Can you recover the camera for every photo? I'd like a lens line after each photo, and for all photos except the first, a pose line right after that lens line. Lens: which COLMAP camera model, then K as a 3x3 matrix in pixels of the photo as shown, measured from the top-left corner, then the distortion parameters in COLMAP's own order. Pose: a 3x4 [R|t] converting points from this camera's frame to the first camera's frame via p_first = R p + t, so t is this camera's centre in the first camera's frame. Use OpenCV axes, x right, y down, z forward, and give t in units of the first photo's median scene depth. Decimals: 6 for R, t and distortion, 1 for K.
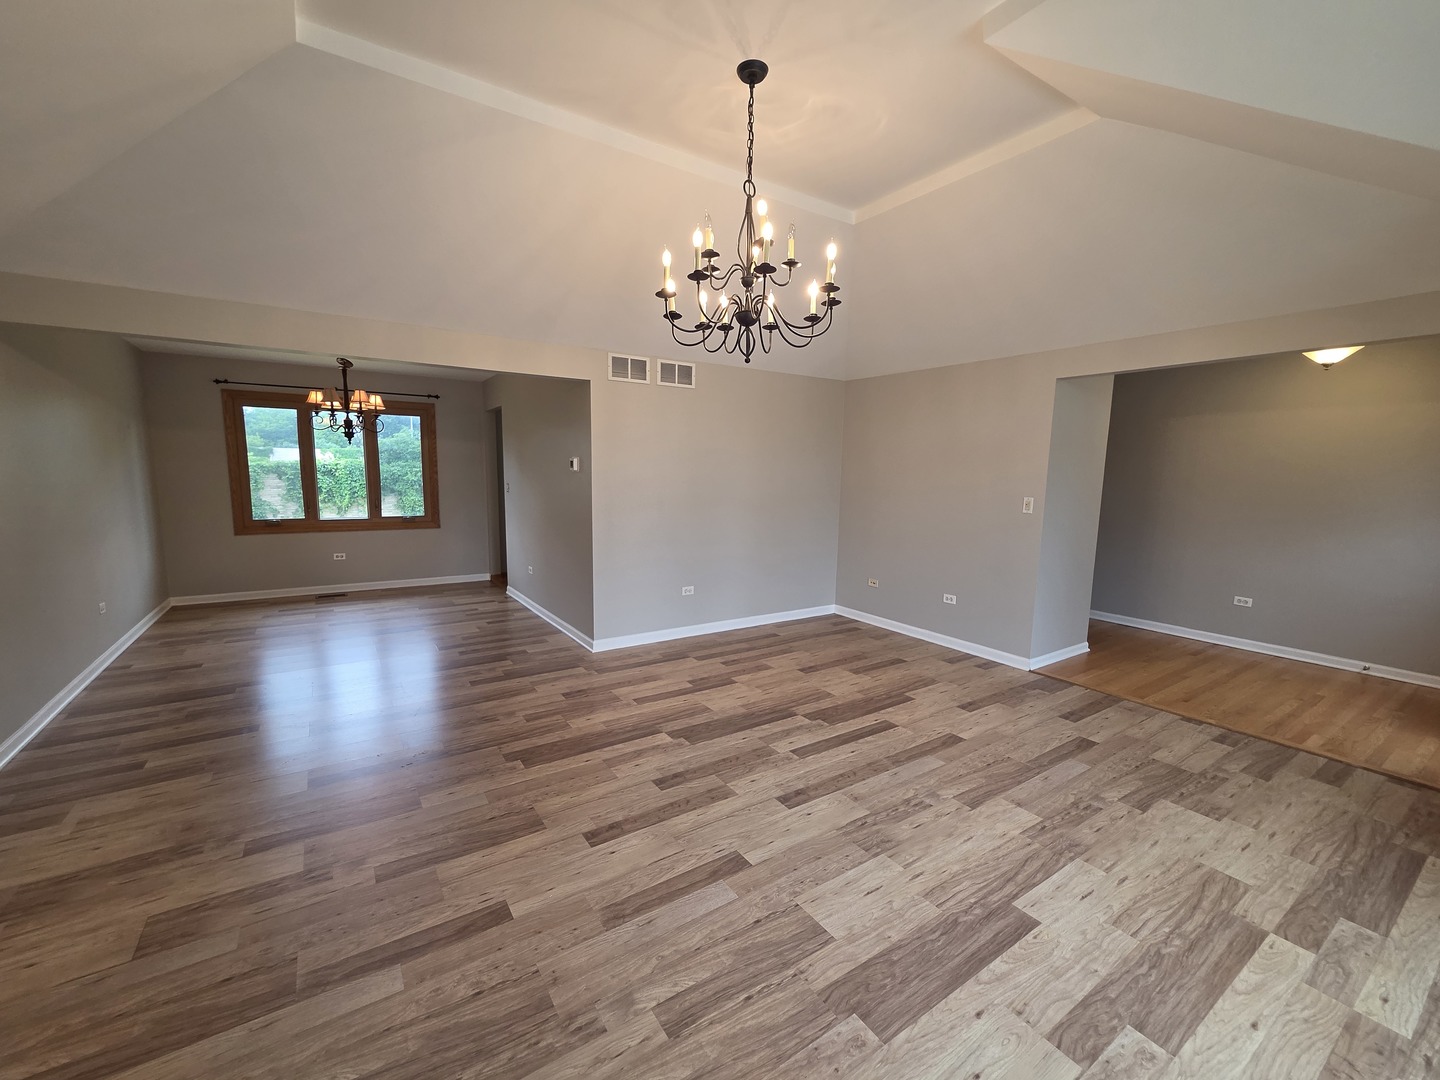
lens RADIAL K [[591.6, 0, 712.3], [0, 591.6, 549.7], [0, 0, 1]] dist [-0.003641, 0.003081]
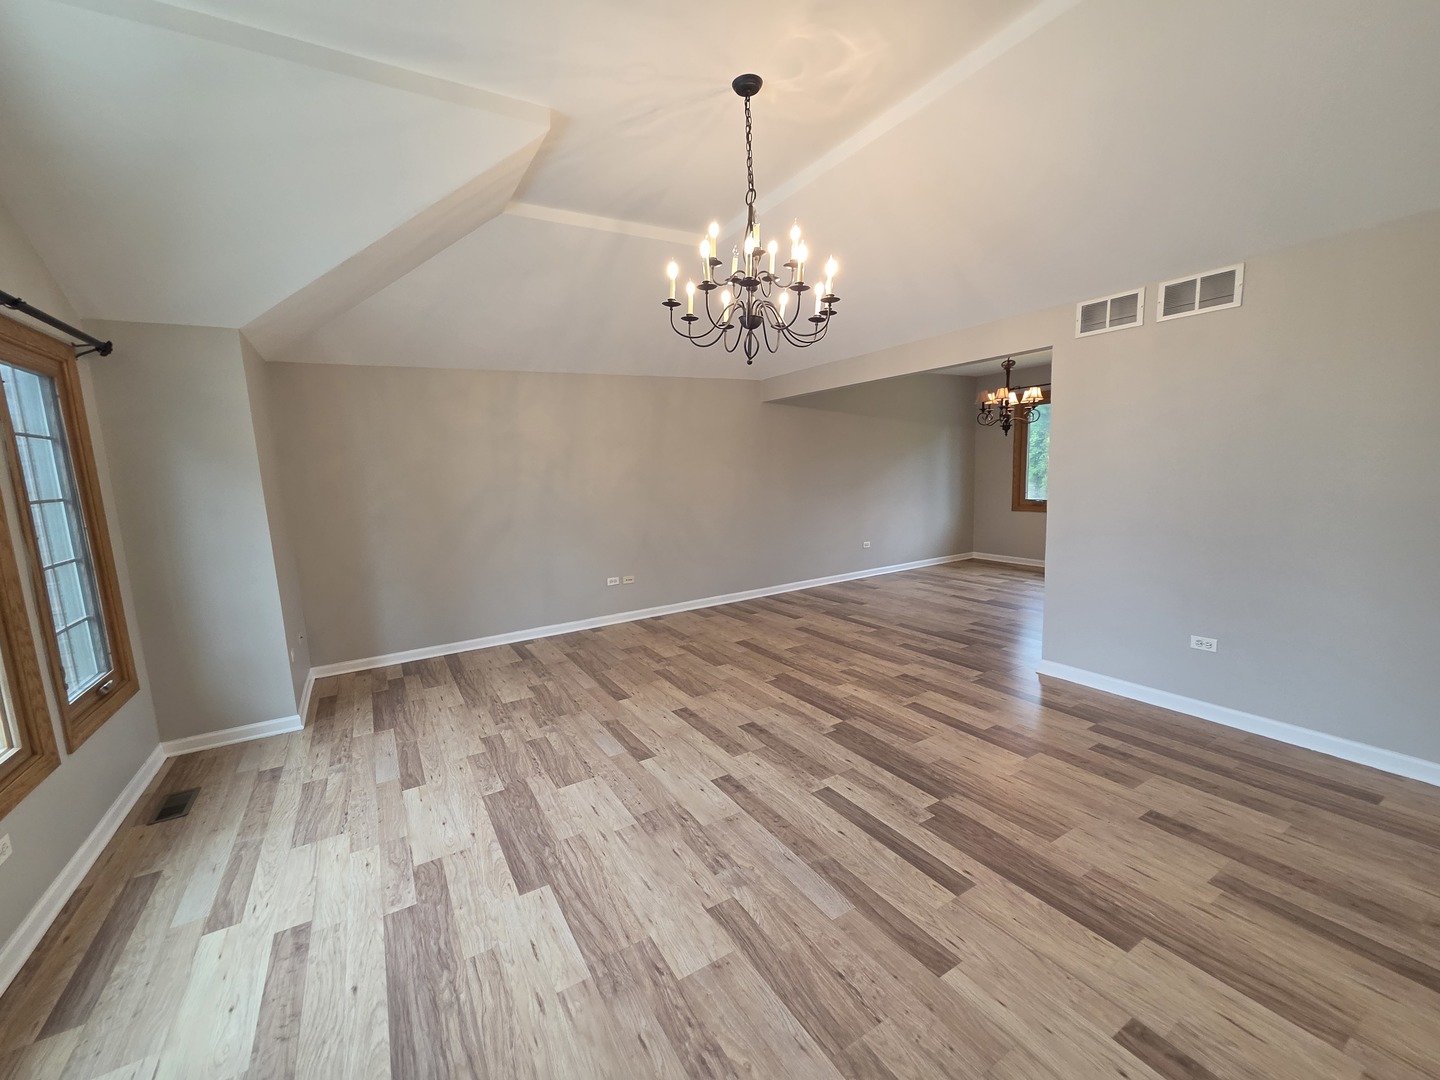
lens RADIAL K [[591.6, 0, 712.3], [0, 591.6, 549.7], [0, 0, 1]] dist [-0.003641, 0.003081]
pose [[-0.050752, 0.128193, -0.990450, 1.118423], [-0.090600, 0.987048, 0.132395, -0.119876], [0.994593, 0.096454, -0.038481, 0.975345]]
